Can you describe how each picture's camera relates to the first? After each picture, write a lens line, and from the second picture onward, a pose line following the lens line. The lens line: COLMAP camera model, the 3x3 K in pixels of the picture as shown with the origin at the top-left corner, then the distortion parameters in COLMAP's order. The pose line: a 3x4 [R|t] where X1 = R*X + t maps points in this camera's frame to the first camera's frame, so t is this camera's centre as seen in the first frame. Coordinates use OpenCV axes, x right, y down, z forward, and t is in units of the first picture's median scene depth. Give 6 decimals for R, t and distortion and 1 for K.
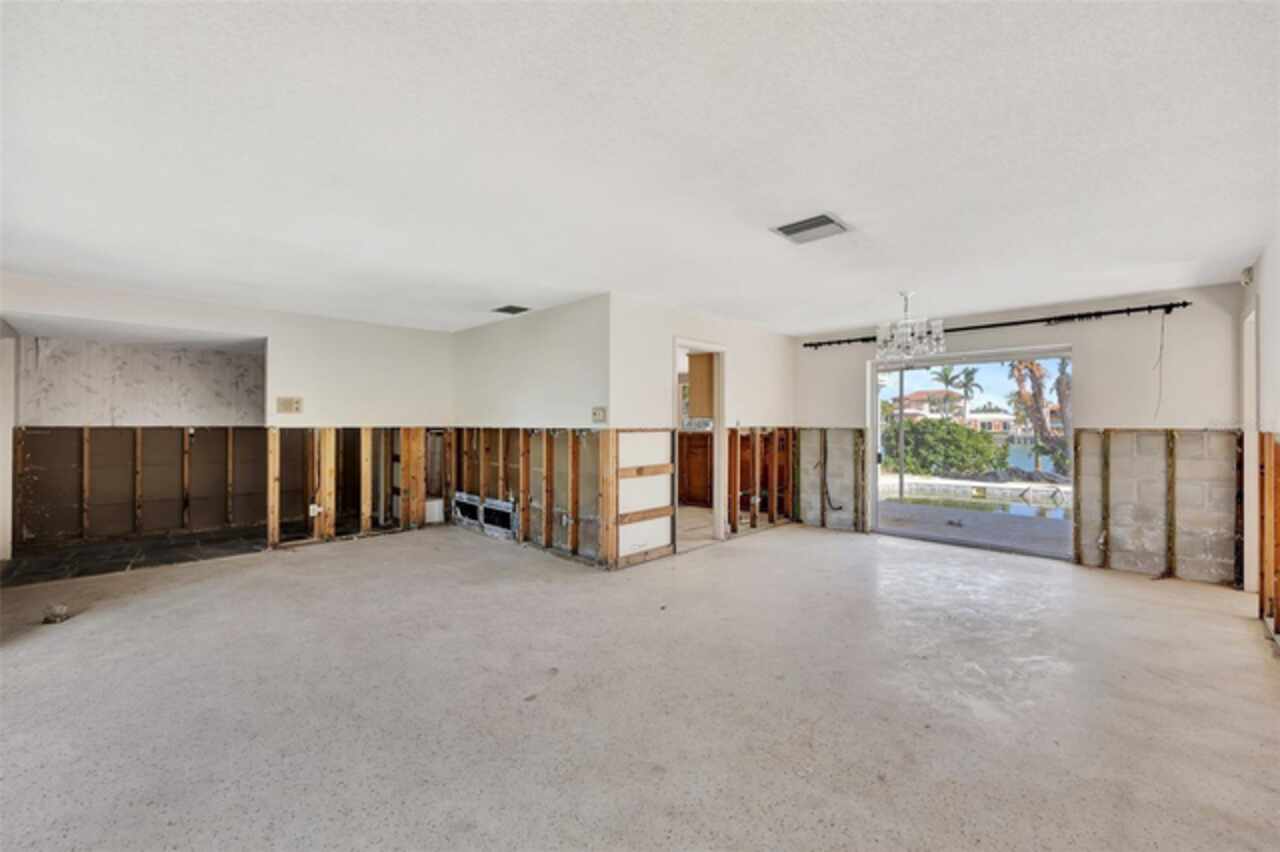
lens RADIAL K [[518.3, 0, 637.1], [0, 518.3, 418.4], [0, 0, 1]] dist [0.000217, 0.000198]
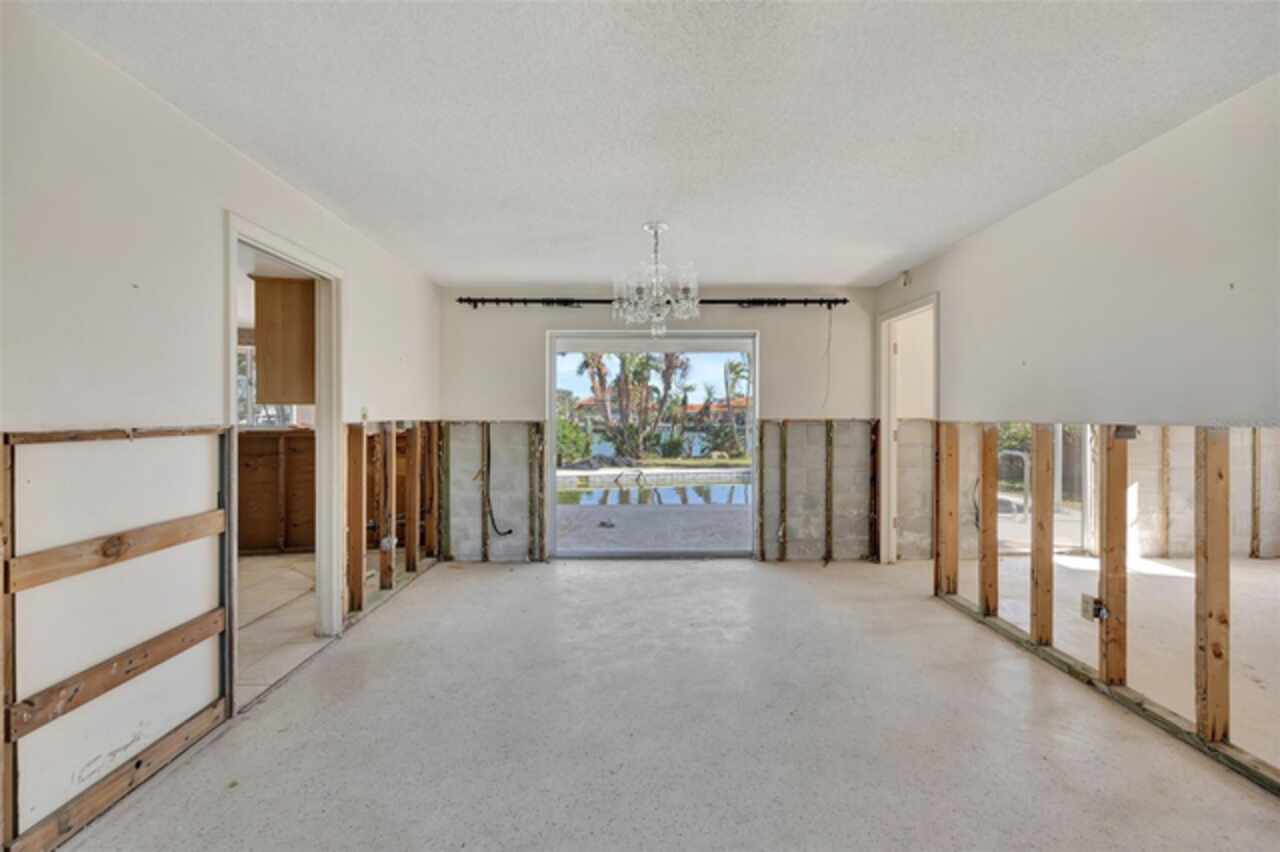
lens RADIAL K [[518.3, 0, 637.1], [0, 518.3, 418.4], [0, 0, 1]] dist [0.000217, 0.000198]
pose [[0.707059, -0.006221, 0.707128, 0.007935], [-0.004493, 0.999902, 0.013289, 0.005051], [-0.707141, -0.012573, 0.706961, 0.427226]]
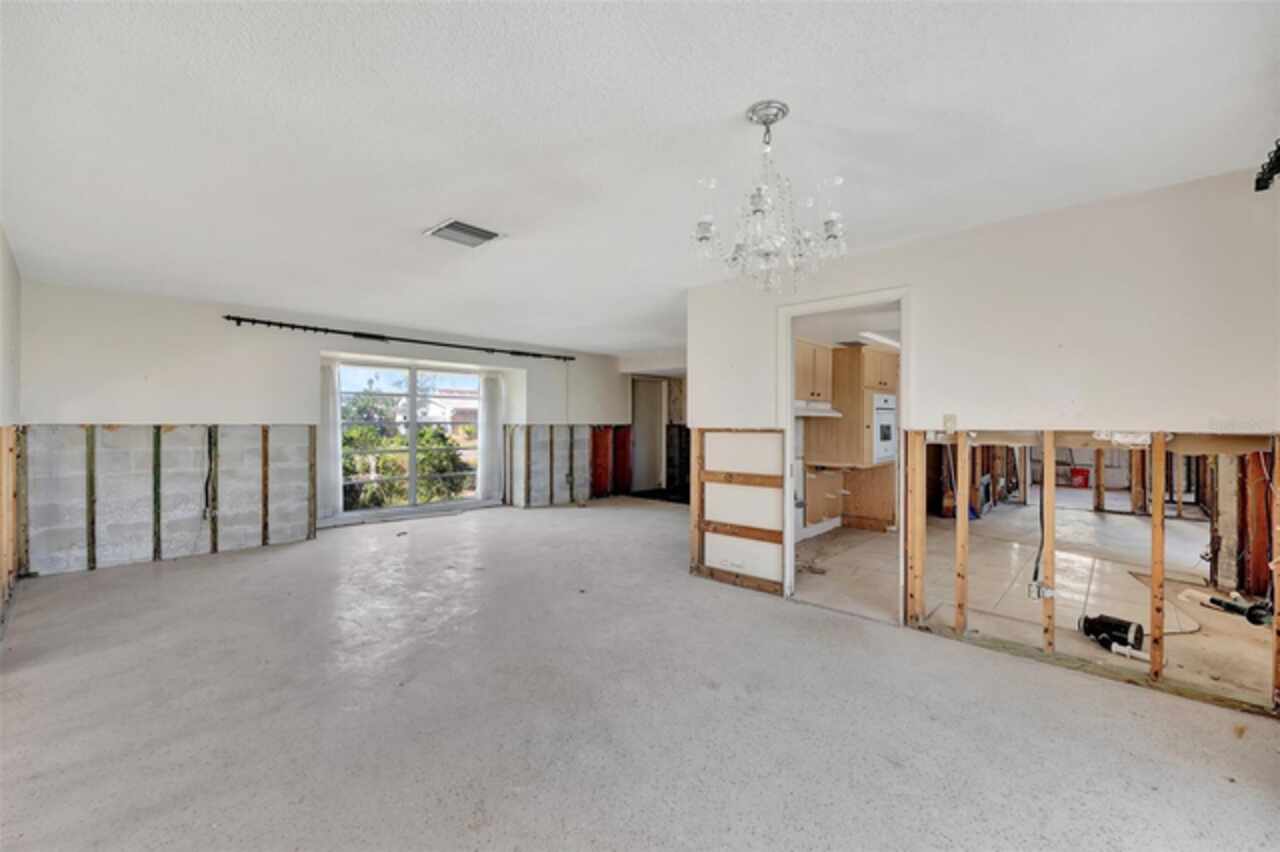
lens RADIAL K [[526.5, 0, 653.5], [0, 526.5, 426.1], [0, 0, 1]] dist [0.001459, 0.000218]
pose [[0.049612, 0.002075, -0.998766, 0.764246], [0.003950, 0.999990, 0.002274, 0.011648], [0.998761, -0.004058, 0.049603, 0.723209]]
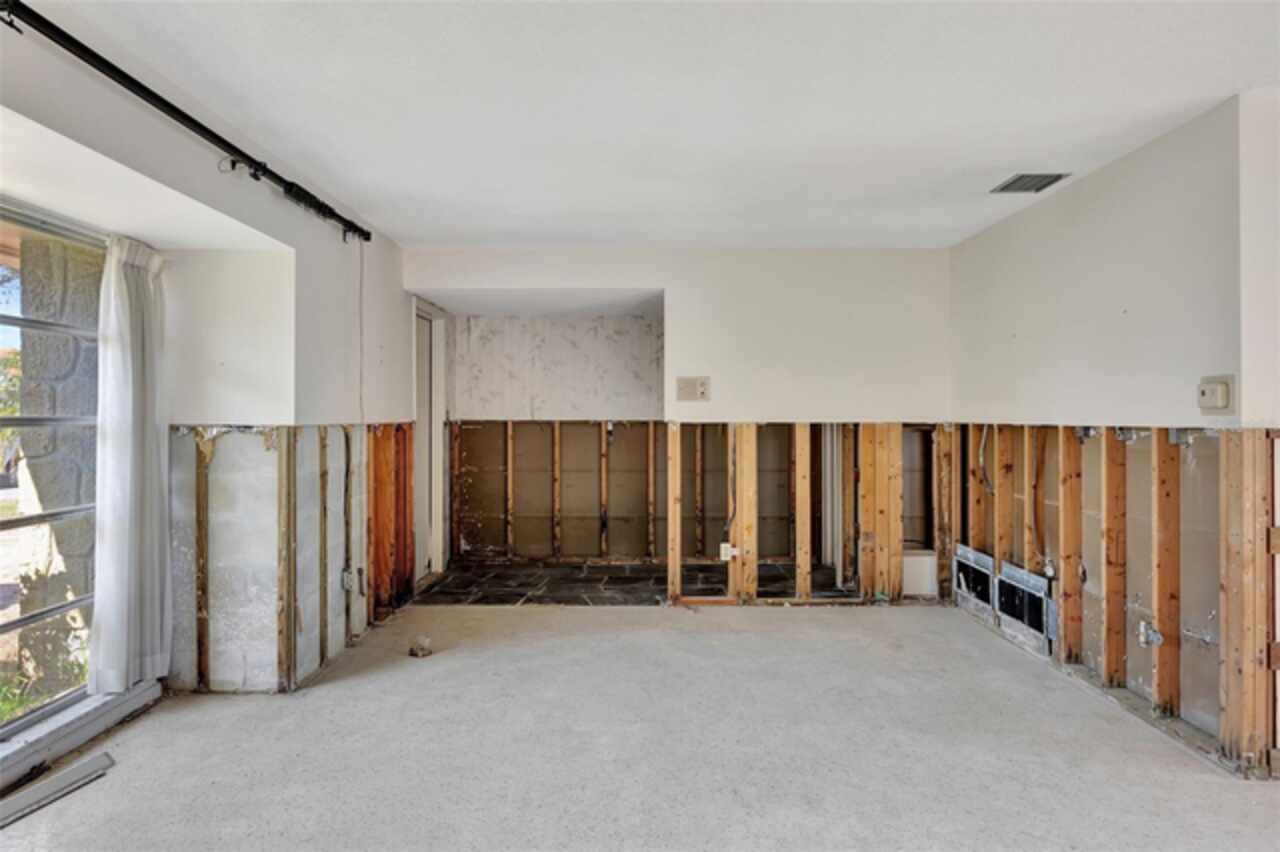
lens RADIAL K [[908.1, 0, 644.7], [0, 908.1, 405.3], [0, 0, 1]] dist [-0.003273, -0.001696]
pose [[0.709735, -0.009996, -0.704398, 0.095552], [0.008706, 0.999947, -0.005418, 0.001530], [0.704415, -0.002287, 0.709785, 0.132184]]
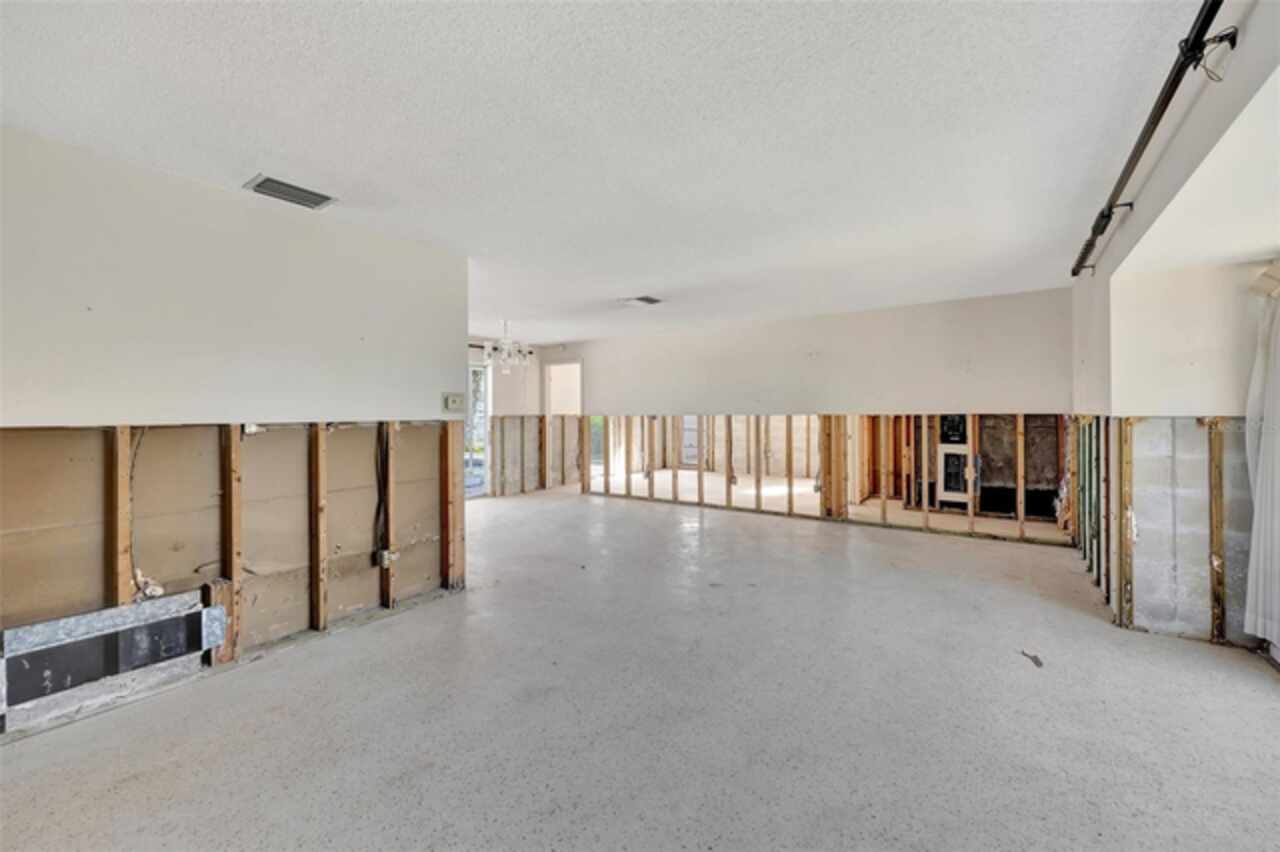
lens RADIAL K [[518.3, 0, 637.1], [0, 518.3, 418.4], [0, 0, 1]] dist [0.000217, 0.000198]
pose [[-0.157464, -0.011953, 0.987452, -0.759713], [-0.004266, 0.999926, 0.011424, 0.006242], [-0.987515, -0.002414, -0.157504, 0.706803]]
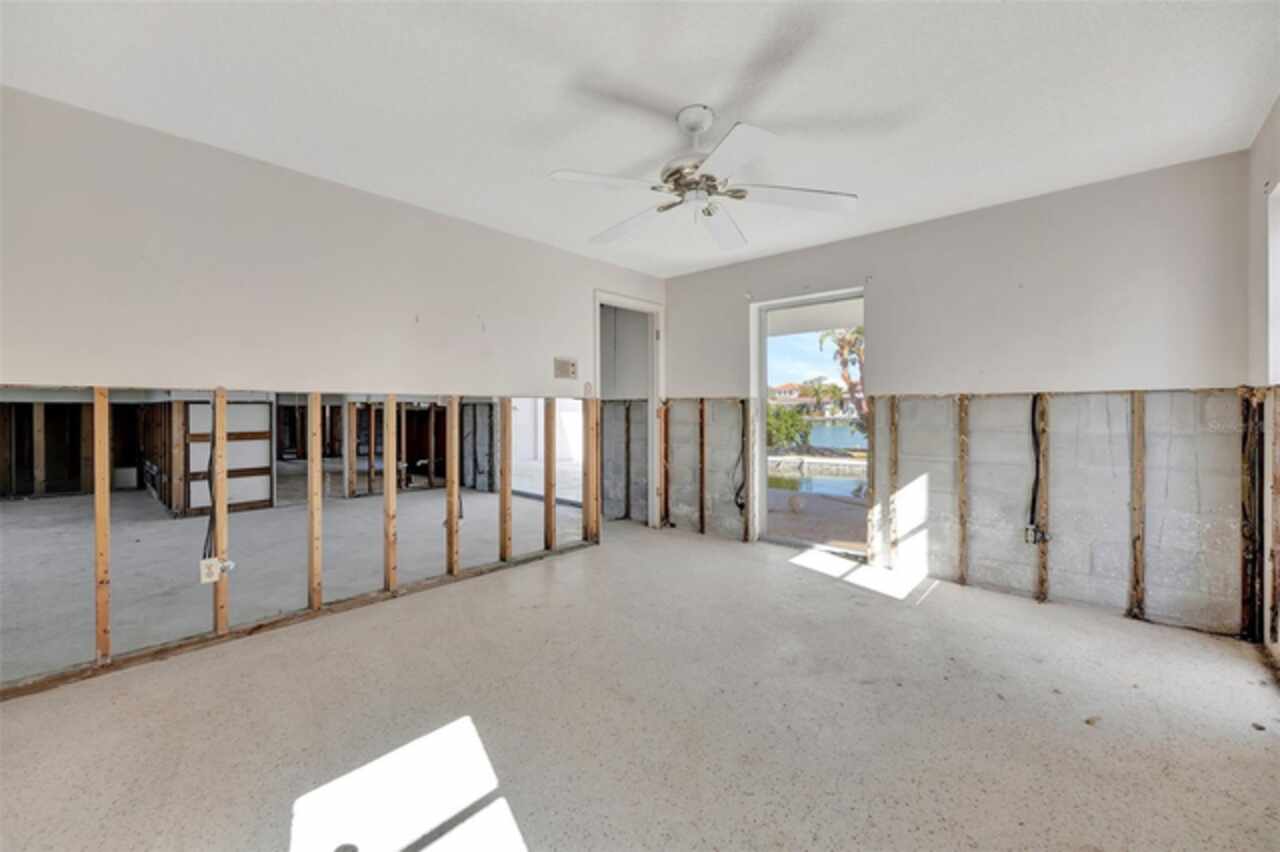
lens RADIAL K [[532.5, 0, 623.1], [0, 532.5, 398.8], [0, 0, 1]] dist [-0.000265, -0.000028]
pose [[0.999474, -0.001689, 0.032378, 0.781355], [0.001748, 0.999997, -0.001816, 0.016259], [-0.032375, 0.001871, 0.999474, -0.221188]]
